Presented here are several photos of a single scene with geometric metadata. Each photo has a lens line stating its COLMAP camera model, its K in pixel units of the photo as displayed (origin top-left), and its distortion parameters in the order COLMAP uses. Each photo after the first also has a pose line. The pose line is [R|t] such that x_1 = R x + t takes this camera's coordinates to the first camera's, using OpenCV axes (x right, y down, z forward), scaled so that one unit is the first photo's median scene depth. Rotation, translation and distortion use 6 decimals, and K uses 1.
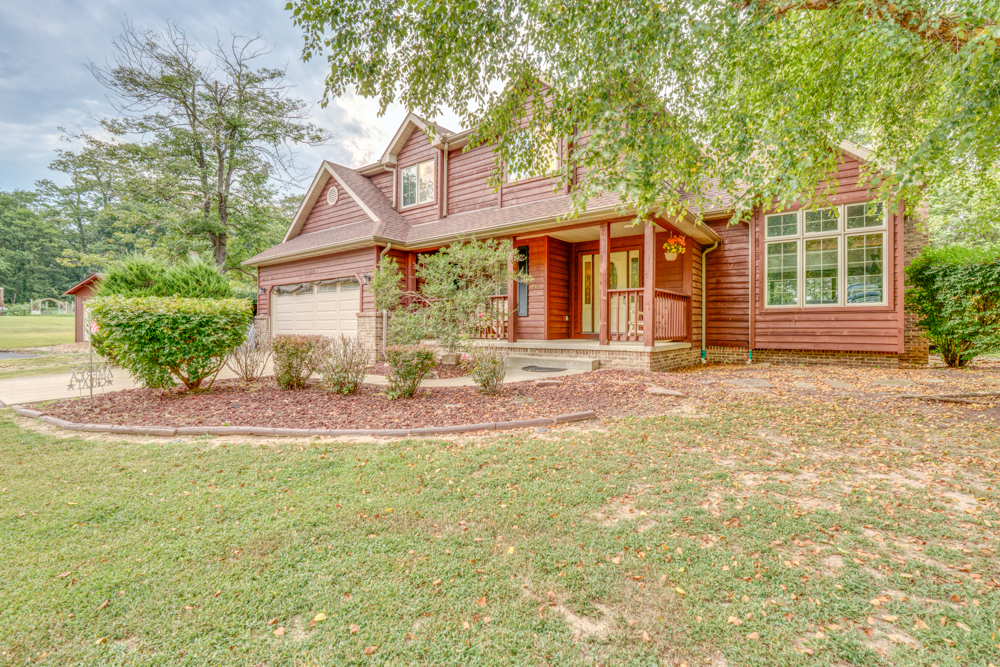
lens RADIAL K [[456.5, 0, 502.2], [0, 456.5, 325.6], [0, 0, 1]] dist [-0.002602, -0.000074]
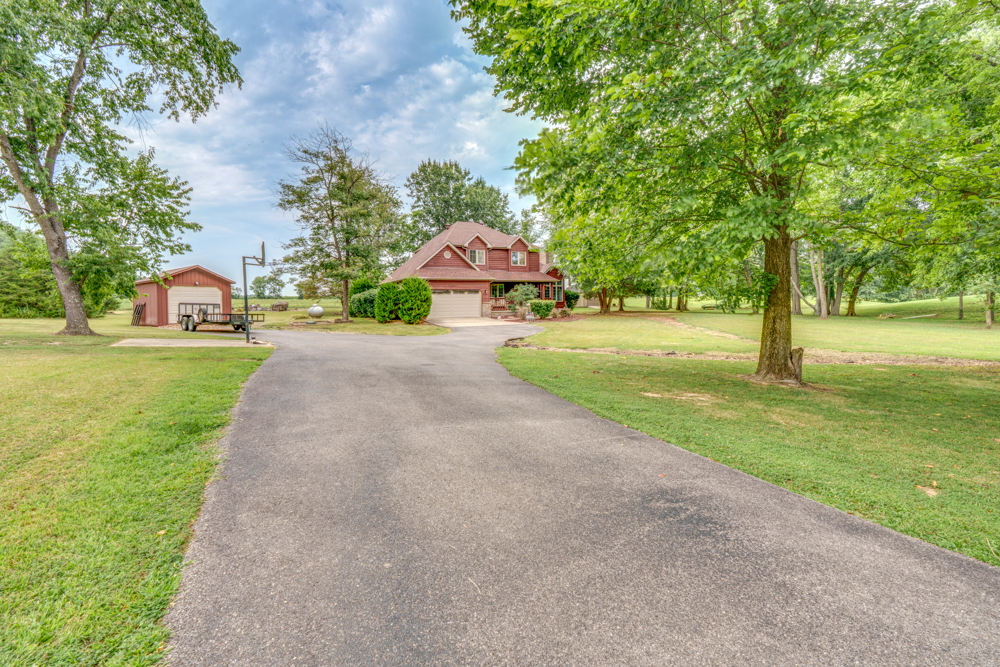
lens RADIAL K [[456.5, 0, 502.2], [0, 456.5, 325.6], [0, 0, 1]] dist [-0.002602, -0.000074]
pose [[0.438523, -0.043335, 0.897675, -2.701955], [0.003449, 0.998911, 0.046538, -0.012072], [-0.898713, -0.017312, 0.438194, -0.399340]]
